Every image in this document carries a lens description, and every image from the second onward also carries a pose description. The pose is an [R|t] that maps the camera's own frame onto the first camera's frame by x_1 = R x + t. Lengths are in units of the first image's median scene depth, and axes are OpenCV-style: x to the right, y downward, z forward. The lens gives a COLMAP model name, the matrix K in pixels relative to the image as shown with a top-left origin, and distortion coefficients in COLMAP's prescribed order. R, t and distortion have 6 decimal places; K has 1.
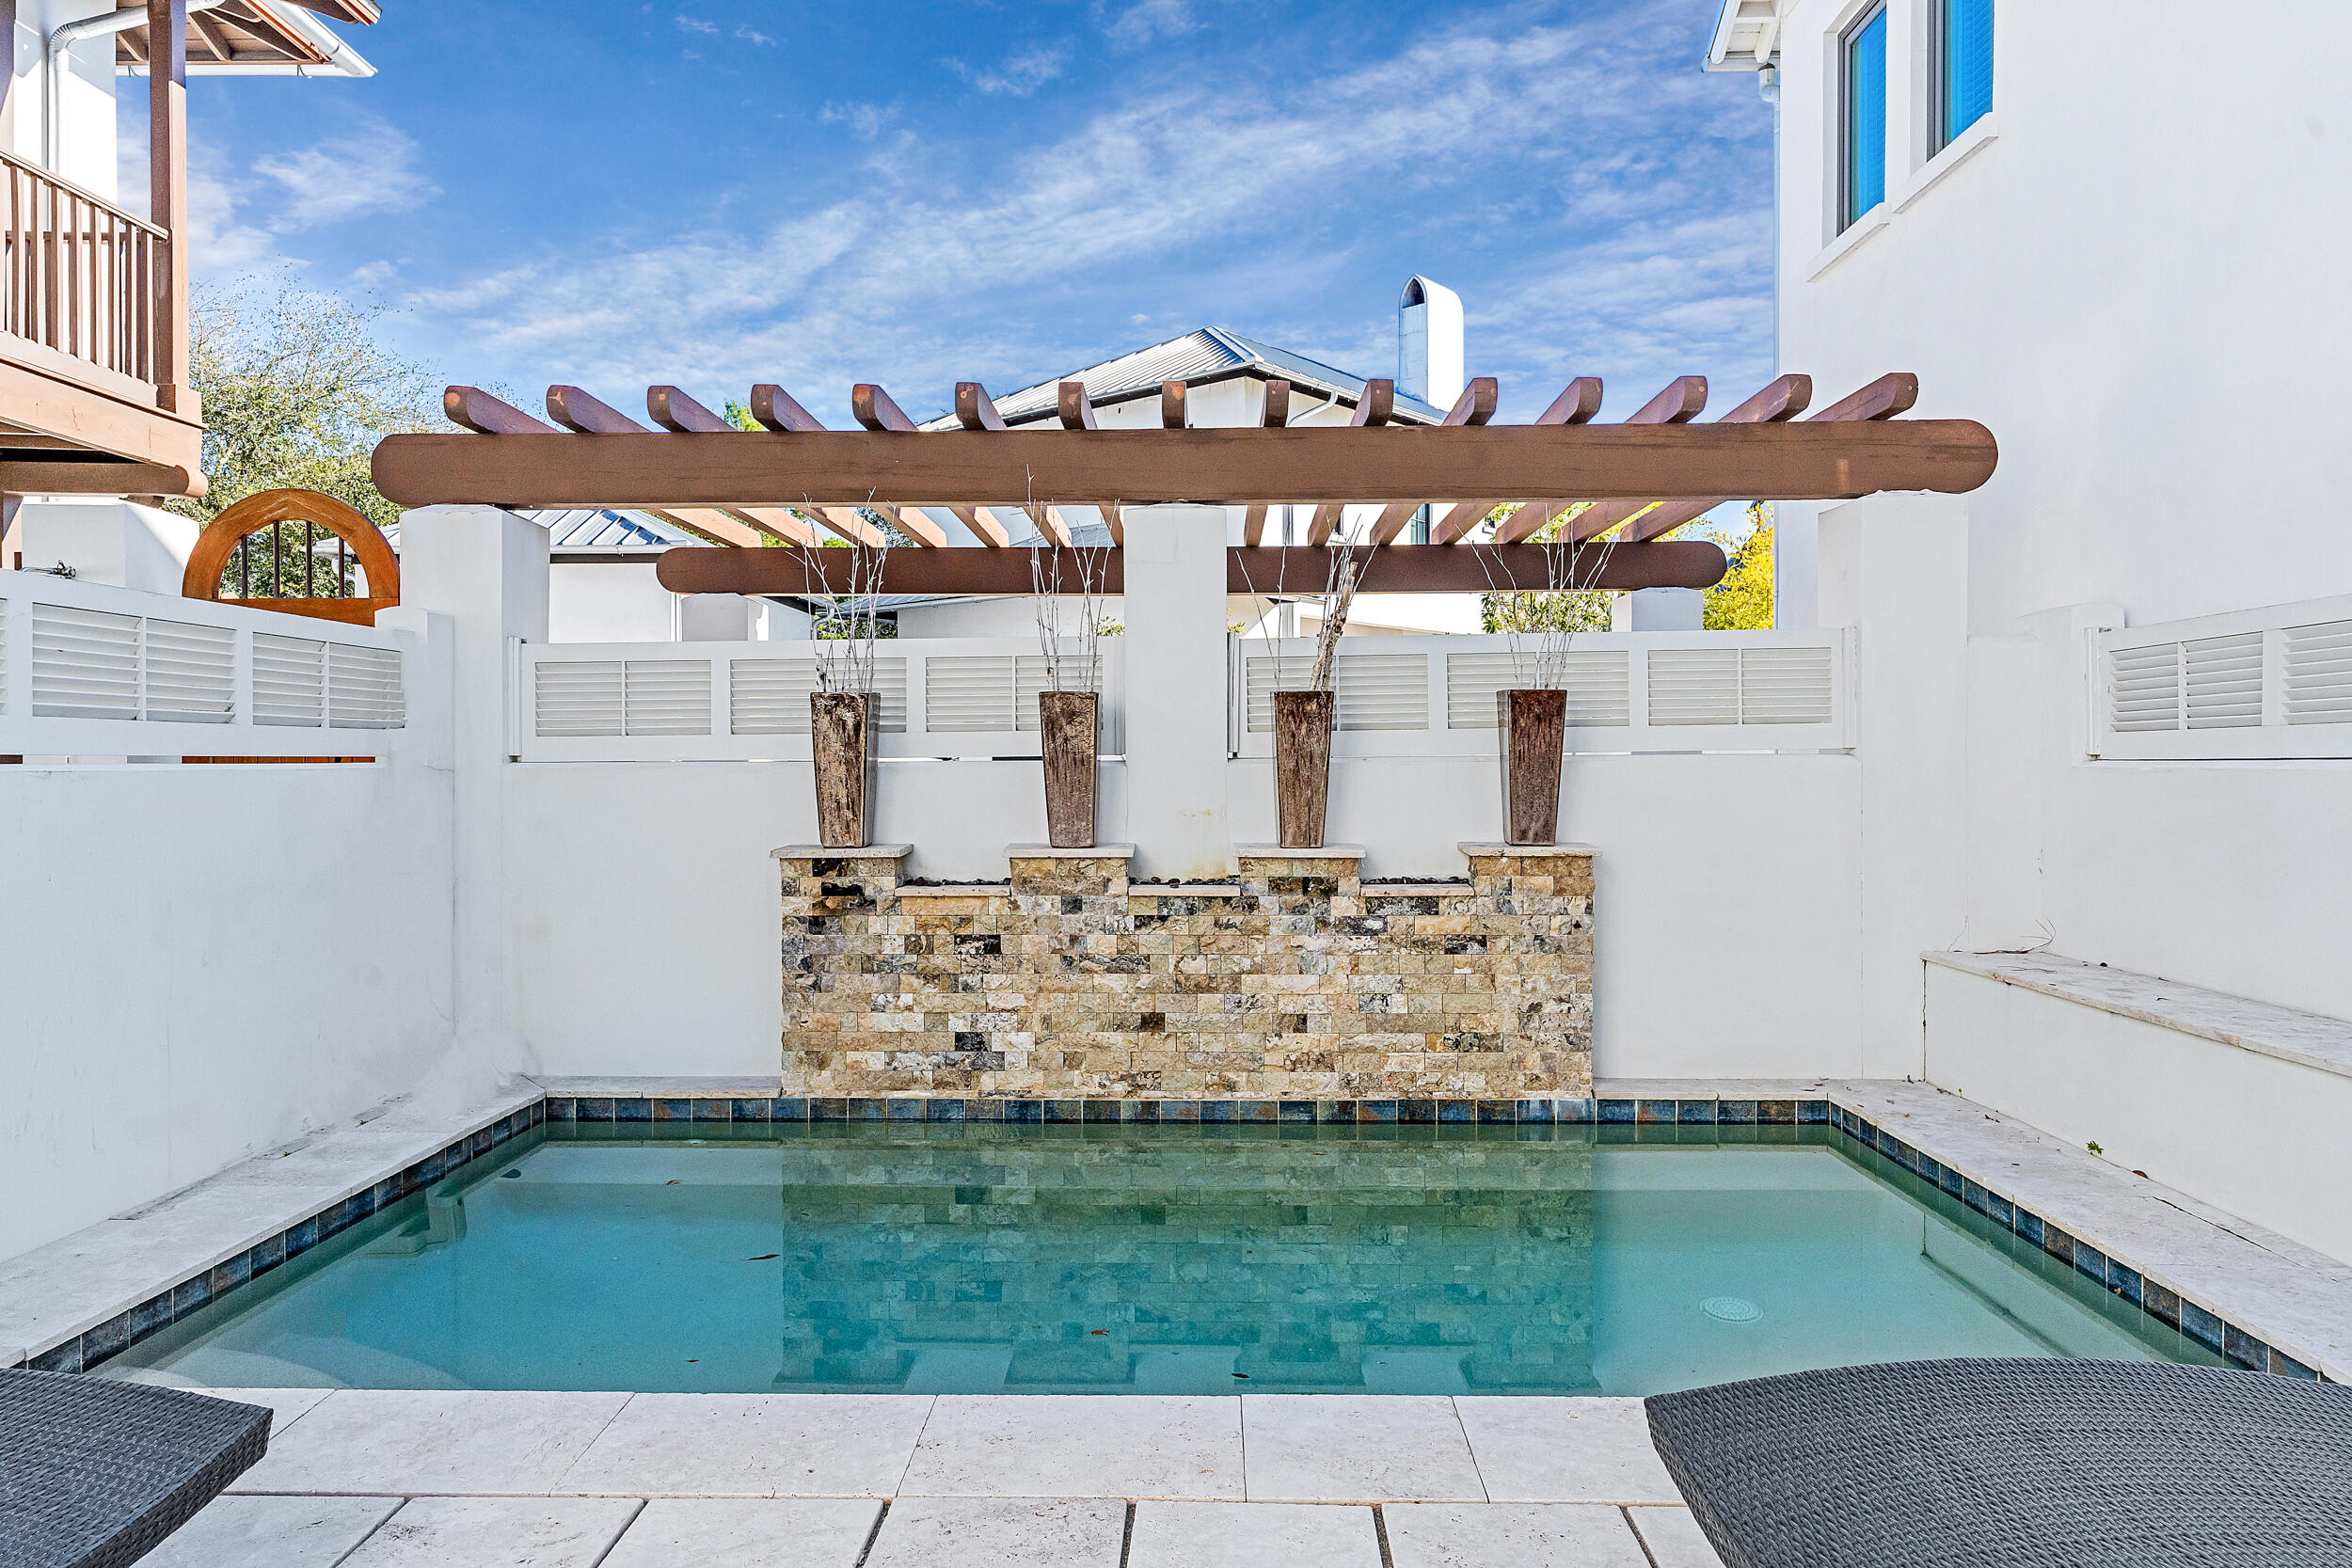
lens RADIAL K [[1539.1, 0, 1167.8], [0, 1539.1, 784.0], [0, 0, 1]] dist [0.000612, 0.003860]
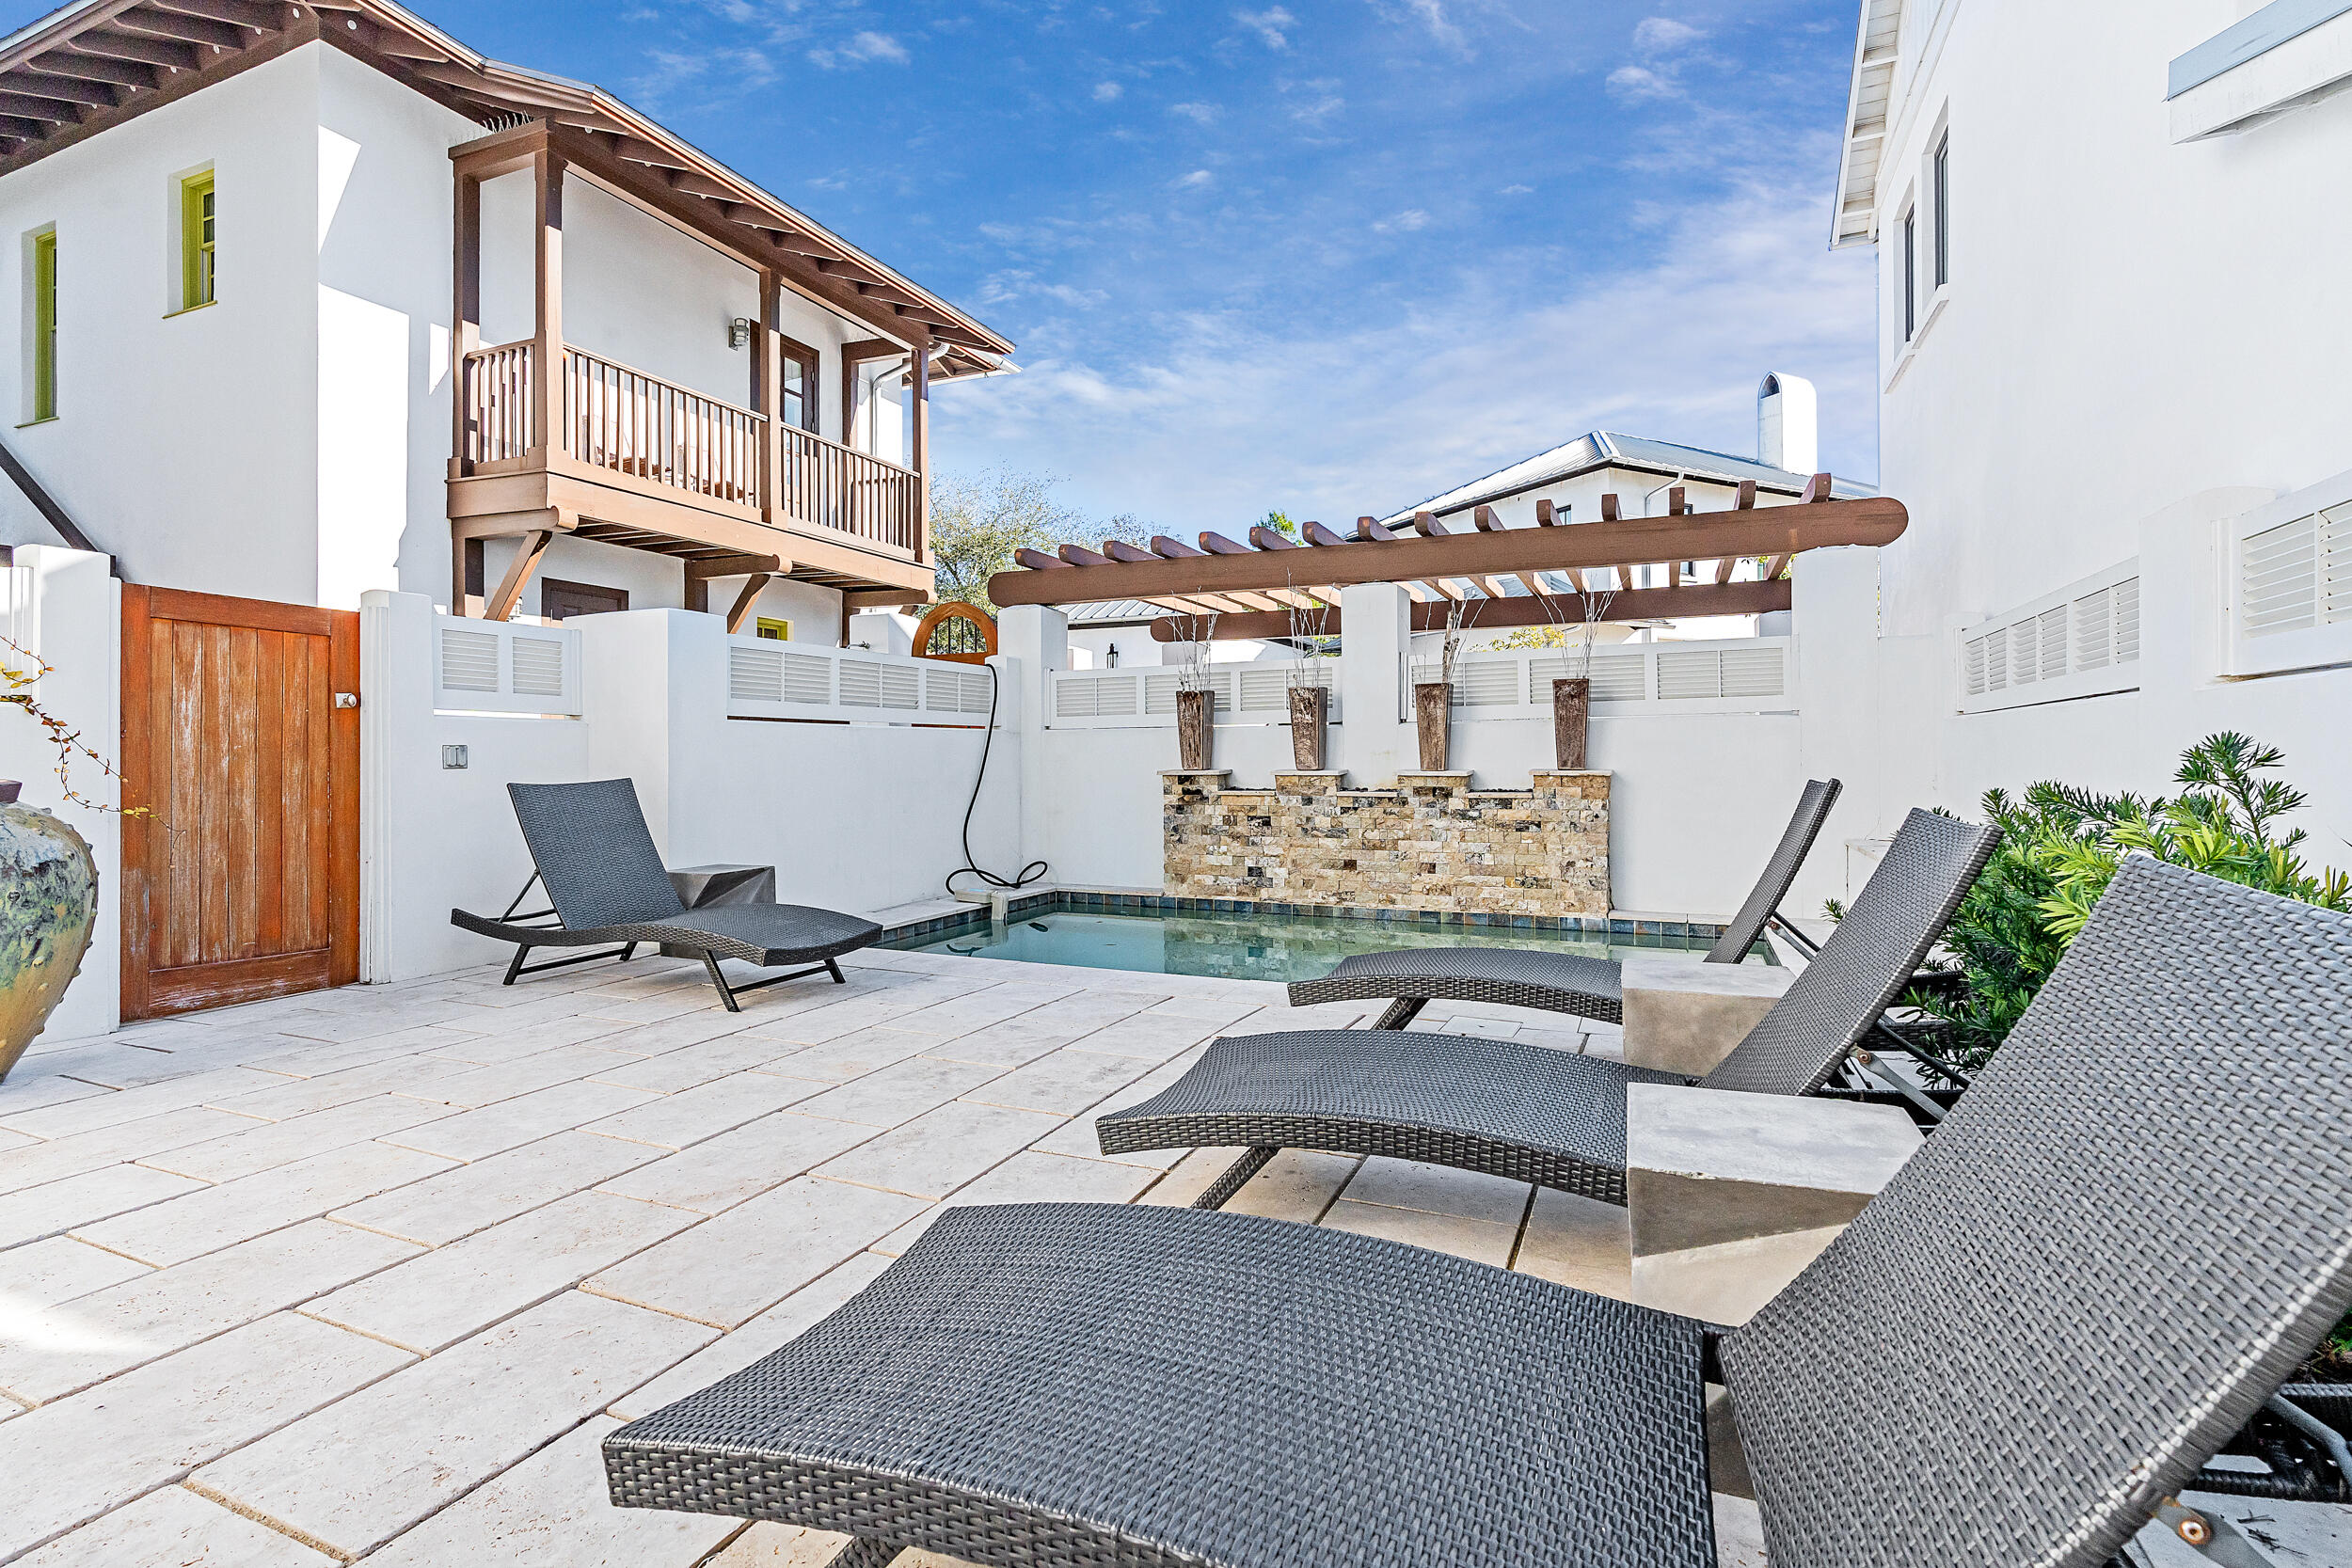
lens RADIAL K [[1076.1, 0, 1182.5], [0, 1076.1, 763.4], [0, 0, 1]] dist [-0.004213, 0.000677]
pose [[0.932512, -0.001209, -0.361138, 0.268181], [-0.000060, 0.999994, -0.003501, 0.037238], [0.361140, 0.003286, 0.932506, -0.277963]]
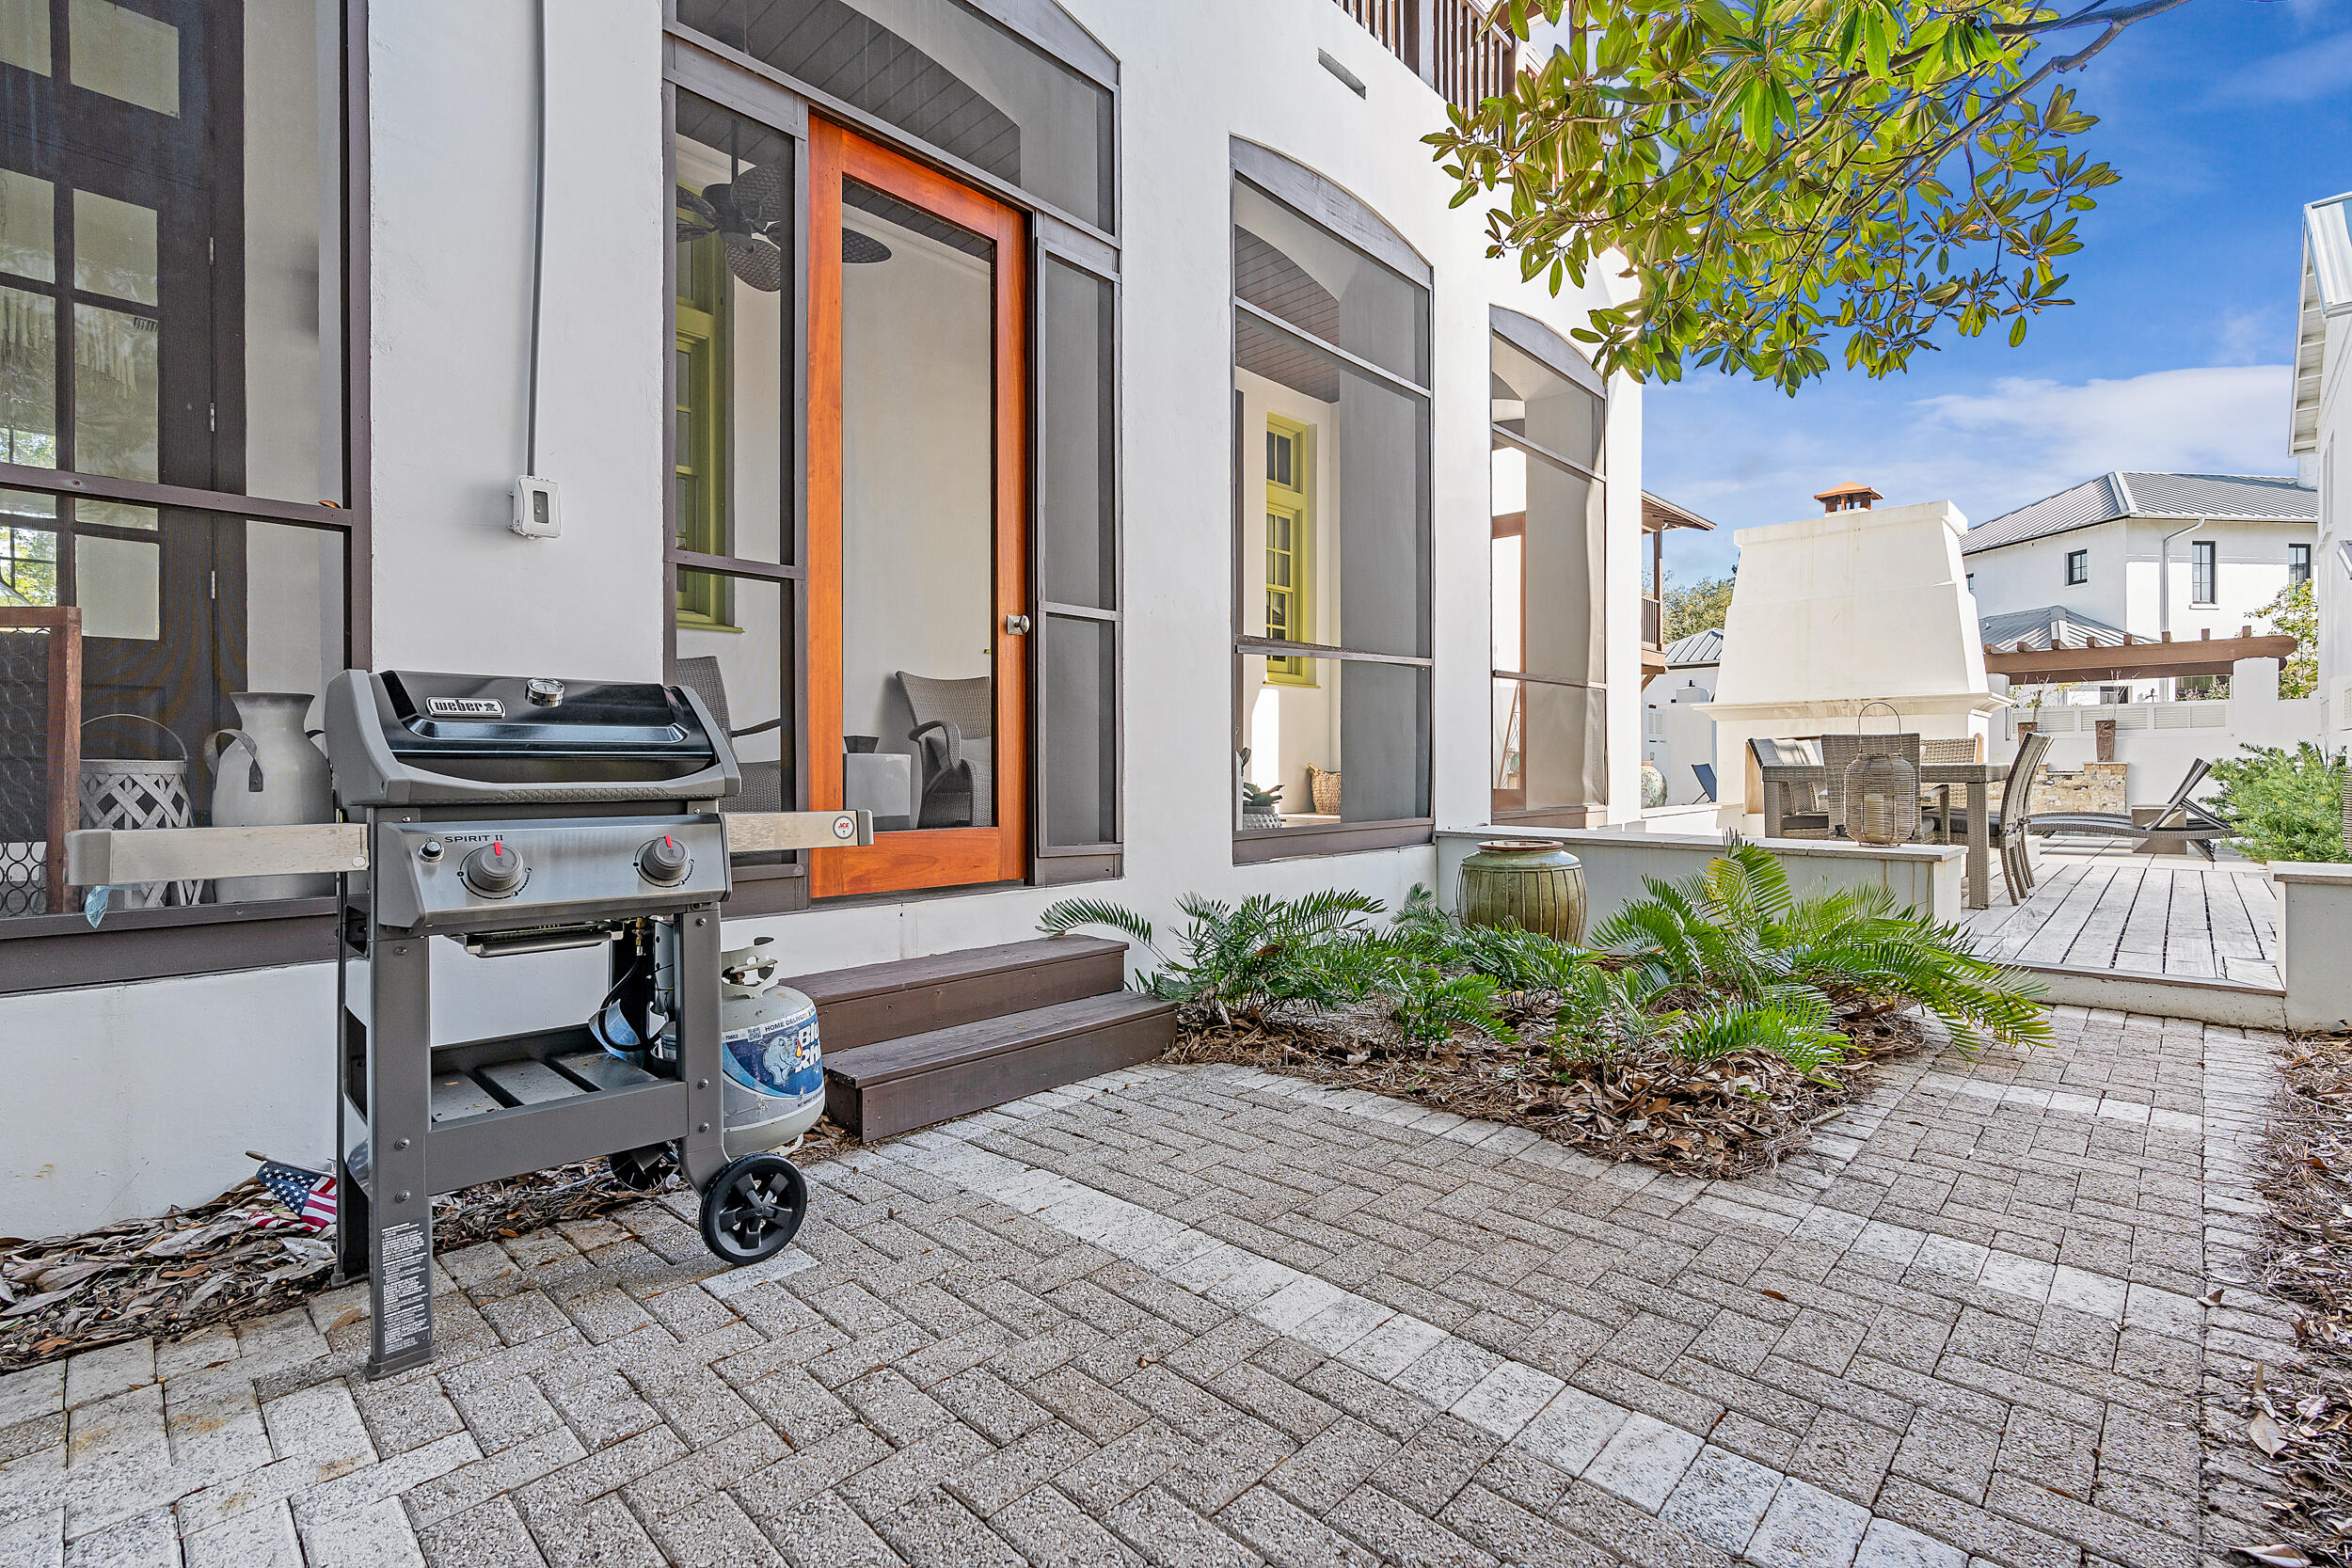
lens RADIAL K [[1076.1, 0, 1190.4], [0, 1076.1, 767.0], [0, 0, 1]] dist [-0.004213, 0.000677]
pose [[0.753836, -0.001515, -0.657061, 0.277022], [-0.002586, 0.999983, -0.005273, 0.072447], [0.657058, 0.005673, 0.753819, -2.449652]]
